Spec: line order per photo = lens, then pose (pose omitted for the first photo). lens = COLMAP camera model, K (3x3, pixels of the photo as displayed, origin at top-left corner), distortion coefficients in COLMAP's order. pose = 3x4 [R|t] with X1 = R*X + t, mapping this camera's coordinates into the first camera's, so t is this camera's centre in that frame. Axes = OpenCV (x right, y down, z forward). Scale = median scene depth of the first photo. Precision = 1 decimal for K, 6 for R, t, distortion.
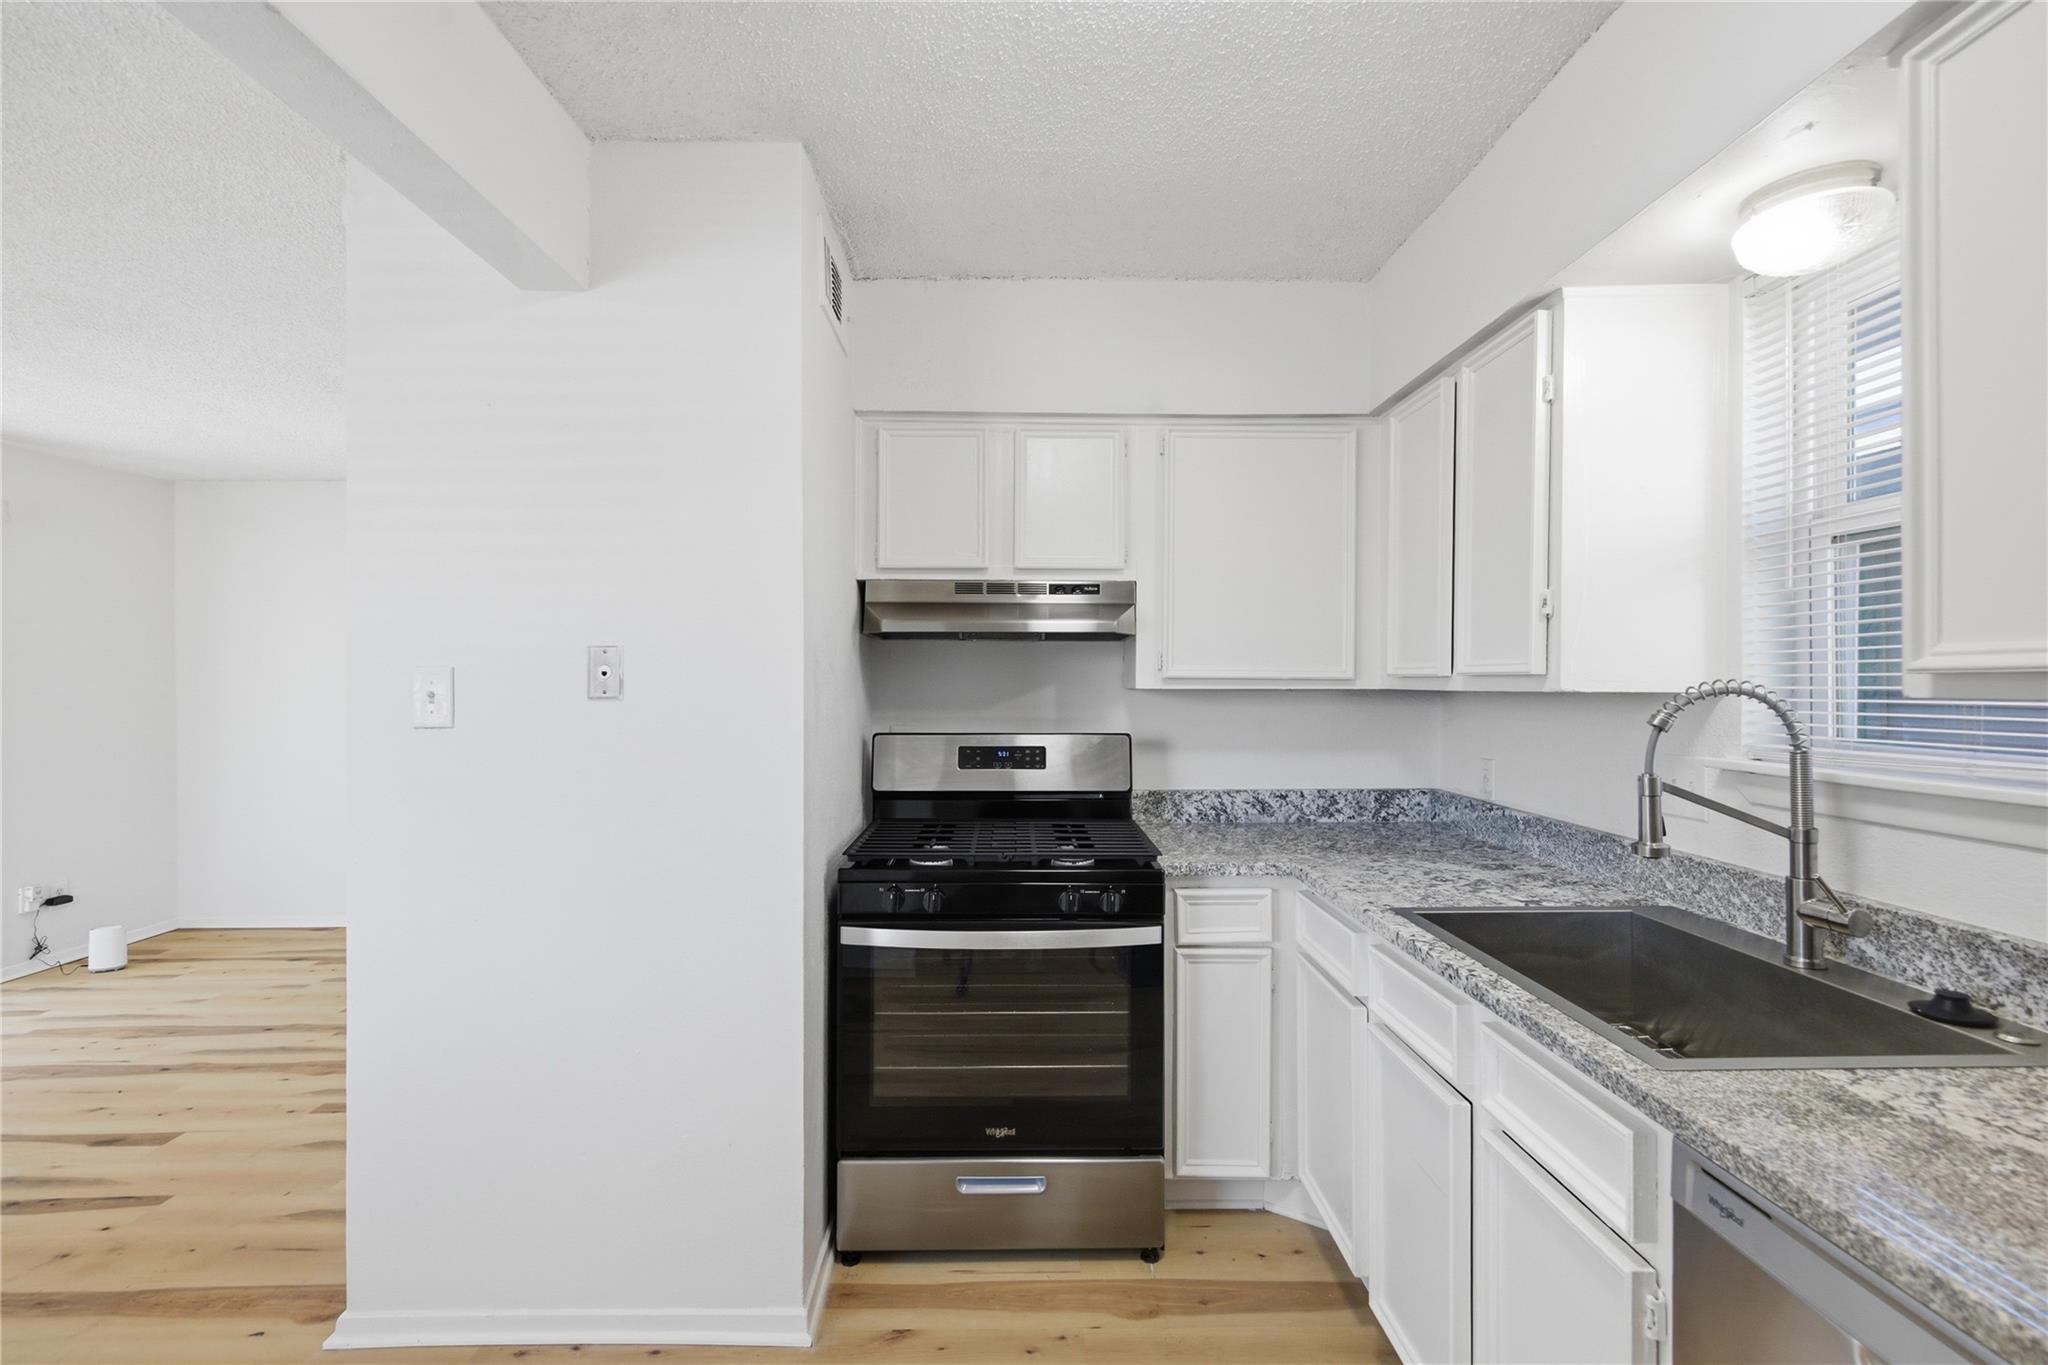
lens RADIAL K [[950.8, 0, 1027.3], [0, 950.8, 678.4], [0, 0, 1]] dist [0.011876, -0.002459]
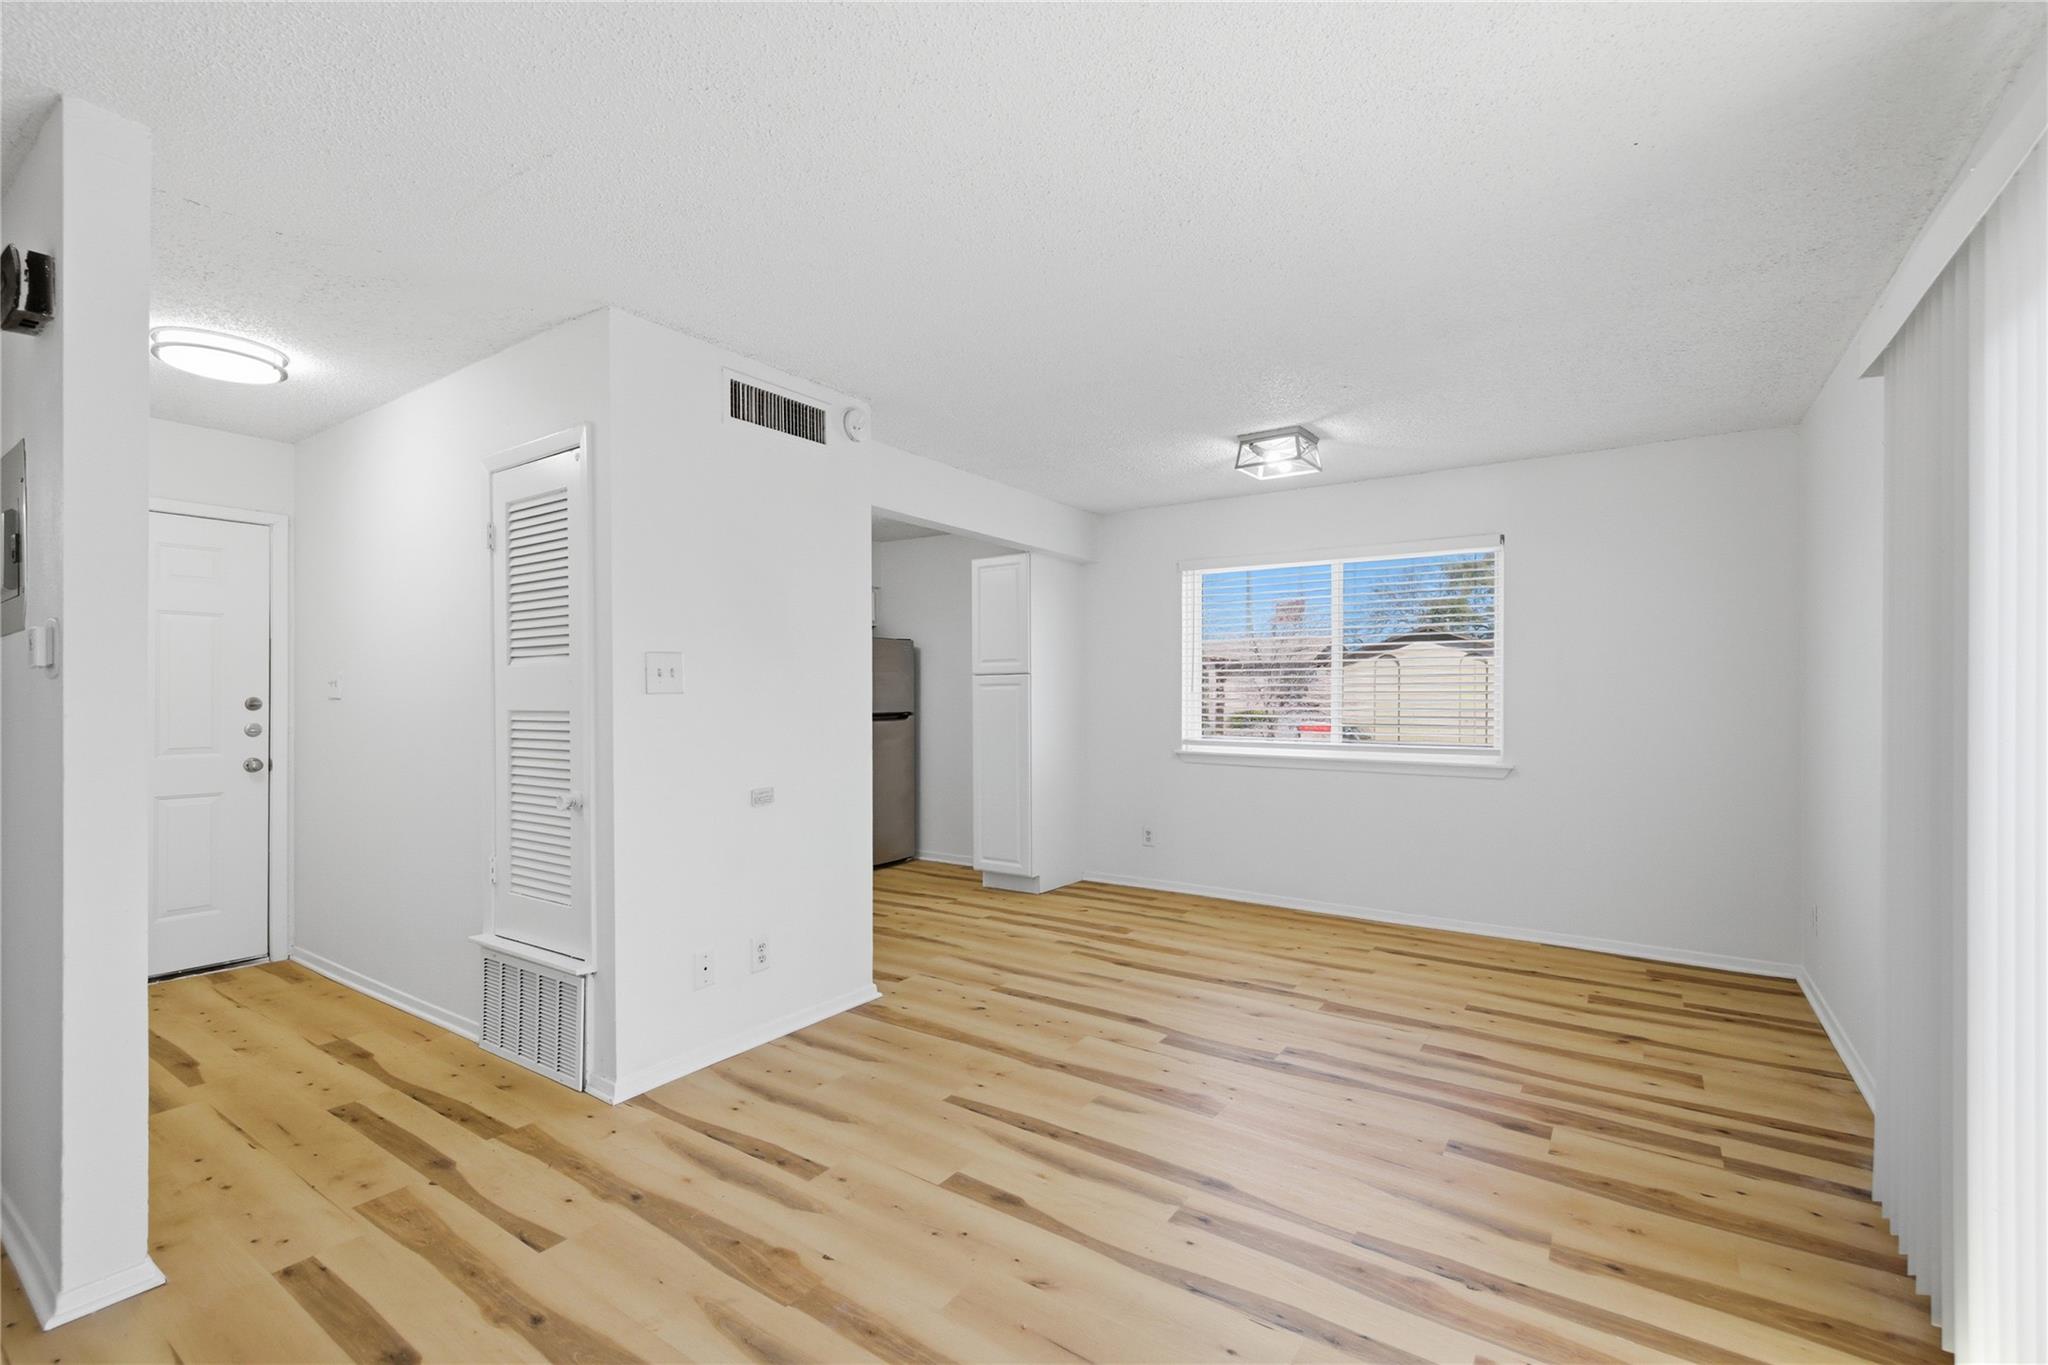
lens RADIAL K [[885.6, 0, 1044.1], [0, 885.6, 687.0], [0, 0, 1]] dist [0.004259, -0.000581]
pose [[-0.834854, 0.006899, 0.550429, -1.724006], [0.003377, 0.999967, -0.007412, 0.044610], [-0.550462, -0.004329, -0.834849, 1.990713]]
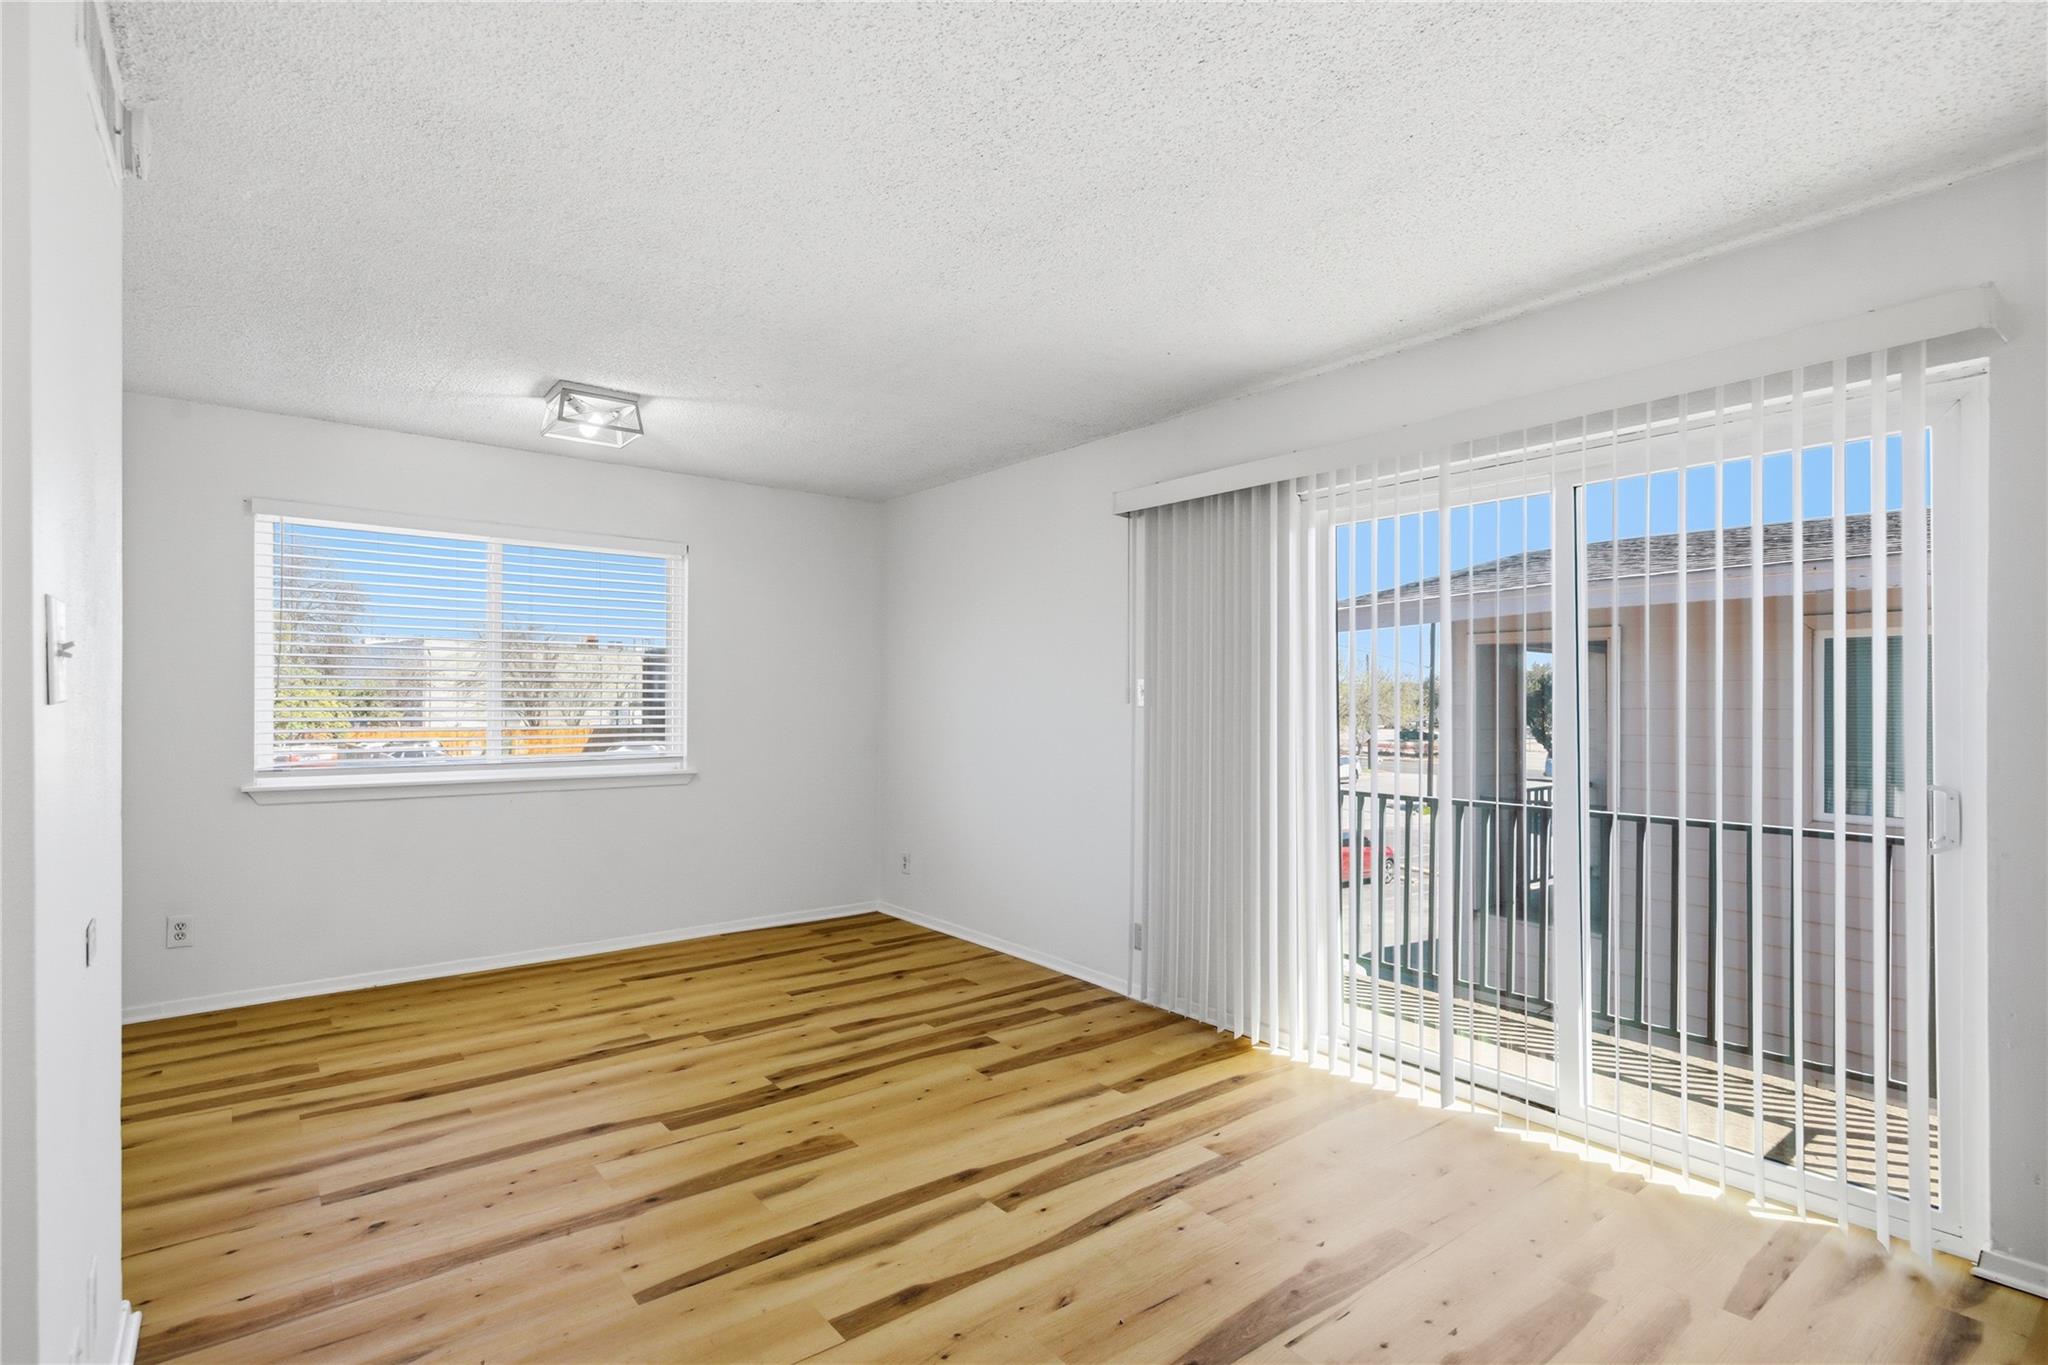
lens RADIAL K [[965.8, 0, 1016.6], [0, 965.8, 695.0], [0, 0, 1]] dist [0.014621, -0.007720]
pose [[-0.784458, -0.001845, -0.620179, -0.686873], [-0.000775, 0.999998, -0.001995, 0.038054], [0.620181, -0.001084, -0.784458, 1.974752]]
